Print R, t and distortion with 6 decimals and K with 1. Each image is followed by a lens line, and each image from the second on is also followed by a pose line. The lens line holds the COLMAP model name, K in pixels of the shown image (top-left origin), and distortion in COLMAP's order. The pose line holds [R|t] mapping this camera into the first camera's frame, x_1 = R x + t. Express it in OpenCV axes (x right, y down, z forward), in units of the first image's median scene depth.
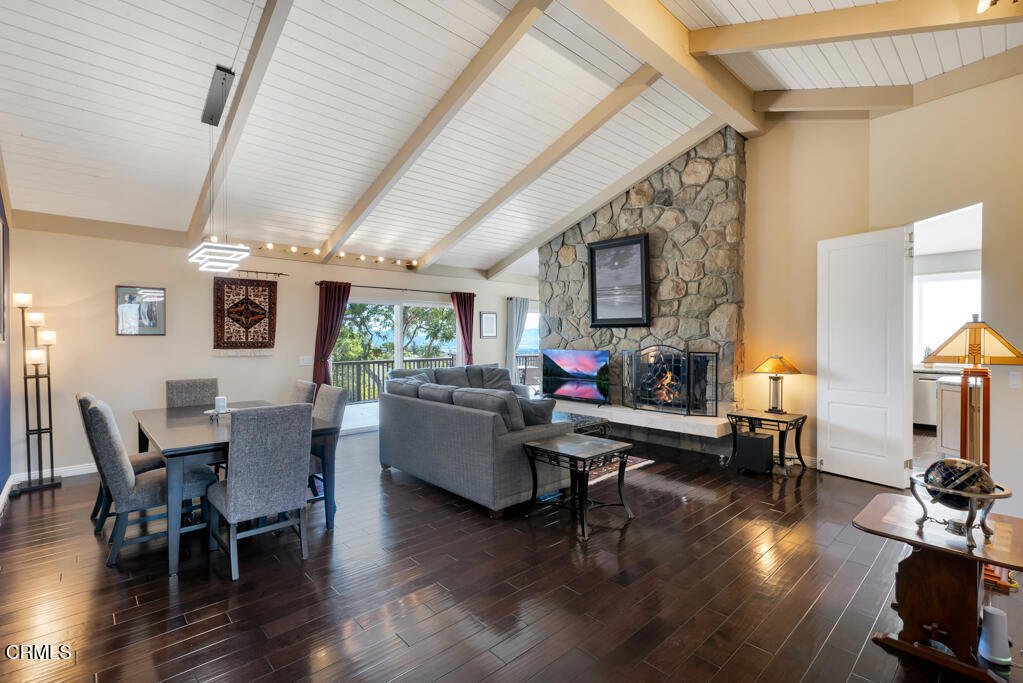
lens RADIAL K [[463.1, 0, 514.6], [0, 463.1, 348.9], [0, 0, 1]] dist [0.000522, 0.000413]
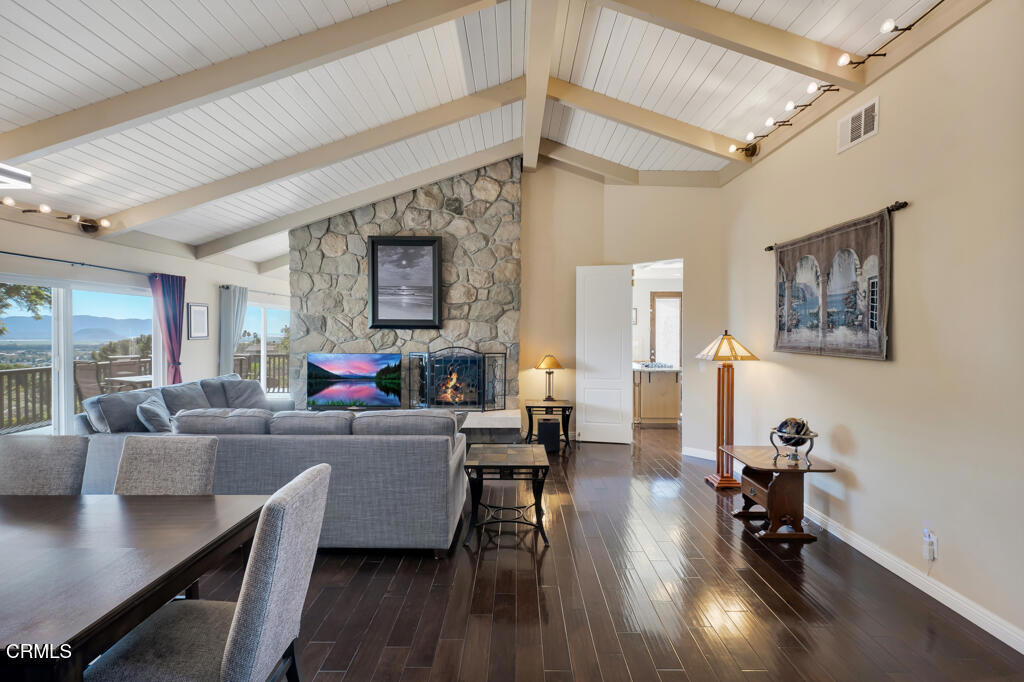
lens RADIAL K [[464.0, 0, 512.0], [0, 464.0, 341.0], [0, 0, 1]] dist [0.000850, 0.000144]
pose [[0.687260, -0.012382, 0.726306, -0.351205], [0.012410, 0.999909, 0.005304, -0.025360], [-0.726306, 0.005368, 0.687351, 0.189109]]
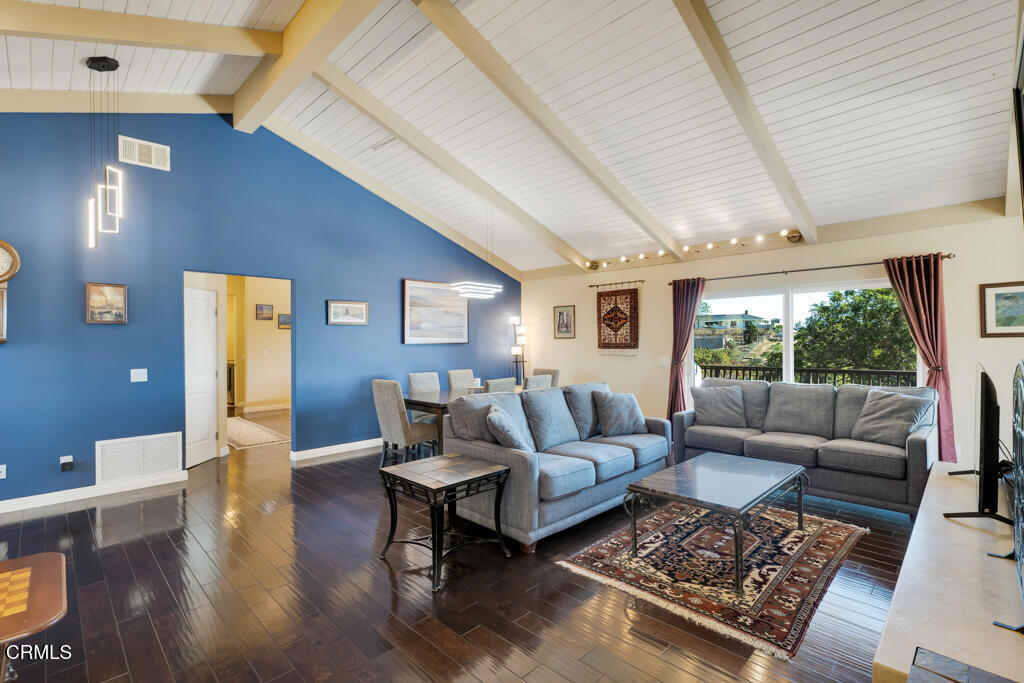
lens RADIAL K [[464.0, 0, 512.0], [0, 464.0, 341.5], [0, 0, 1]] dist [0.000850, 0.000144]
pose [[0.031716, -0.001262, -0.999496, 0.574325], [-0.014597, 0.999892, -0.001726, -0.012591], [0.999390, 0.014644, 0.031694, 0.662104]]
